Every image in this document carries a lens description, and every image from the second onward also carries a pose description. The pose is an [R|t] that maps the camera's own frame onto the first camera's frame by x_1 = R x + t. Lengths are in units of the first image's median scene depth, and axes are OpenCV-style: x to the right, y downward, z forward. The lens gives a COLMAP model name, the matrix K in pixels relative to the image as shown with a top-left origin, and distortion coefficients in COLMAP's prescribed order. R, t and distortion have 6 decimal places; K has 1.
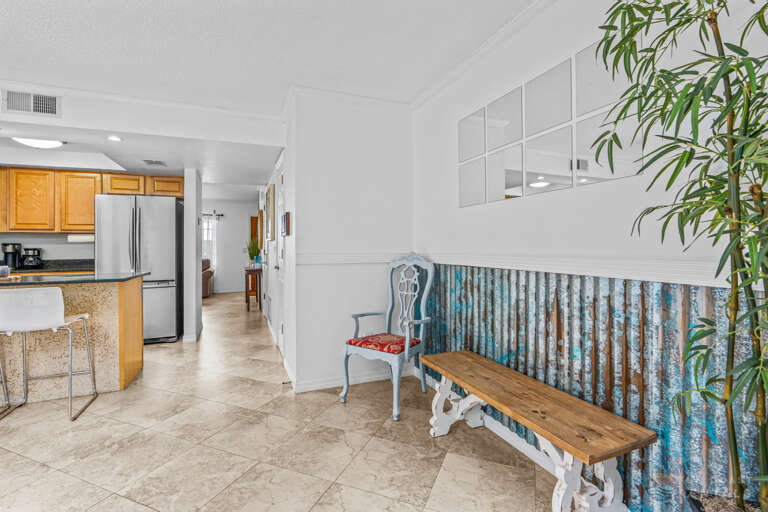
lens RADIAL K [[360.6, 0, 382.4], [0, 360.6, 241.2], [0, 0, 1]] dist [-0.000609, 0.000187]
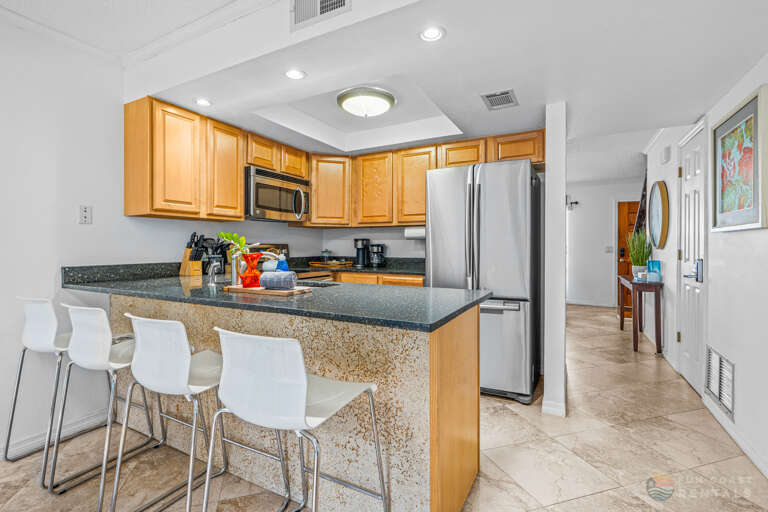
lens RADIAL K [[355.3, 0, 389.1], [0, 355.3, 256.2], [0, 0, 1]] dist [-0.002429, -0.000058]
pose [[0.658077, 0.028206, -0.752422, -0.287163], [0.006979, 0.999027, 0.043554, 0.011221], [0.752918, -0.033913, 0.657240, 0.443230]]
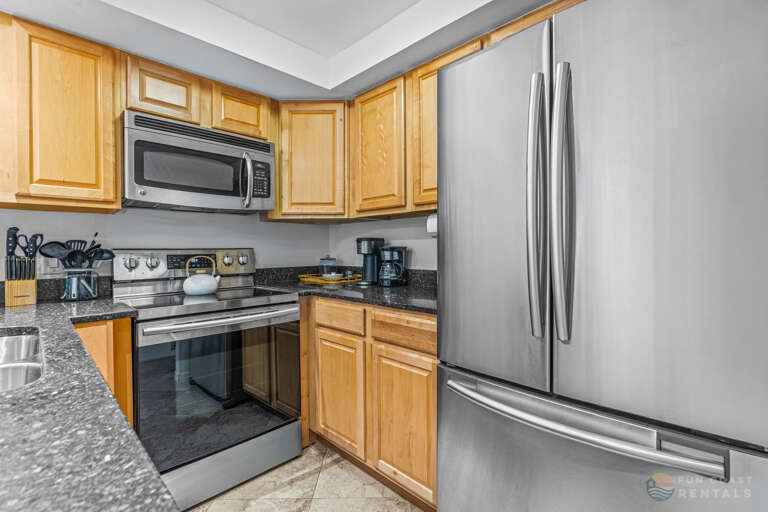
lens RADIAL K [[355.3, 0, 389.1], [0, 355.3, 256.2], [0, 0, 1]] dist [-0.002429, -0.000058]
pose [[0.409963, 0.021963, -0.911838, -0.504092], [0.019596, 0.999267, 0.032879, 0.016264], [0.911892, -0.031348, 0.409232, 0.789677]]
